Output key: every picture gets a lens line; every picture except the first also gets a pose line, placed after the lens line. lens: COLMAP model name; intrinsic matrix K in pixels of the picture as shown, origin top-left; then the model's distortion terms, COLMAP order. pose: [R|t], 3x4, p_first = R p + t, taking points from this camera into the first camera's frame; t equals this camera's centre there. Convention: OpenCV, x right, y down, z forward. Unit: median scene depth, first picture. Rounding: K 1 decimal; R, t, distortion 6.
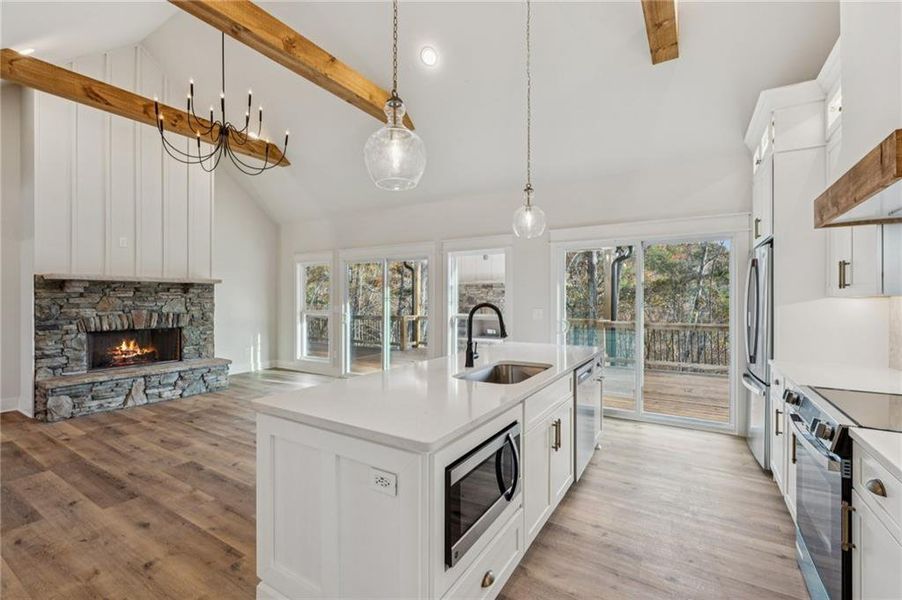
lens RADIAL K [[395.4, 0, 449.9], [0, 395.4, 298.9], [0, 0, 1]] dist [-0.013654, 0.003048]
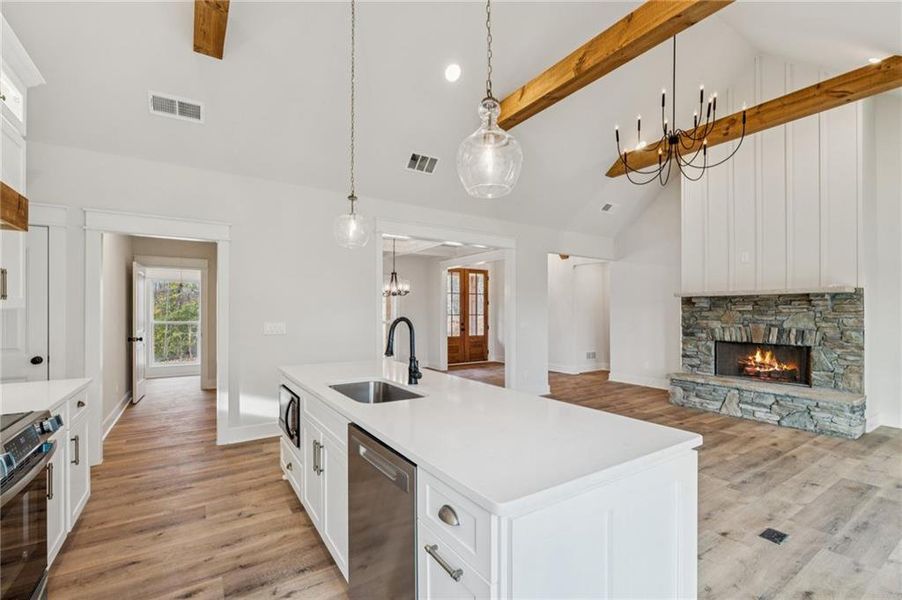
lens RADIAL K [[395.4, 0, 453.8], [0, 395.4, 312.1], [0, 0, 1]] dist [-0.013654, 0.003048]
pose [[-0.416221, 0.001103, -0.909263, 0.445294], [-0.003744, 0.999989, 0.002927, -0.001047], [0.909256, 0.004622, -0.416212, 0.758440]]
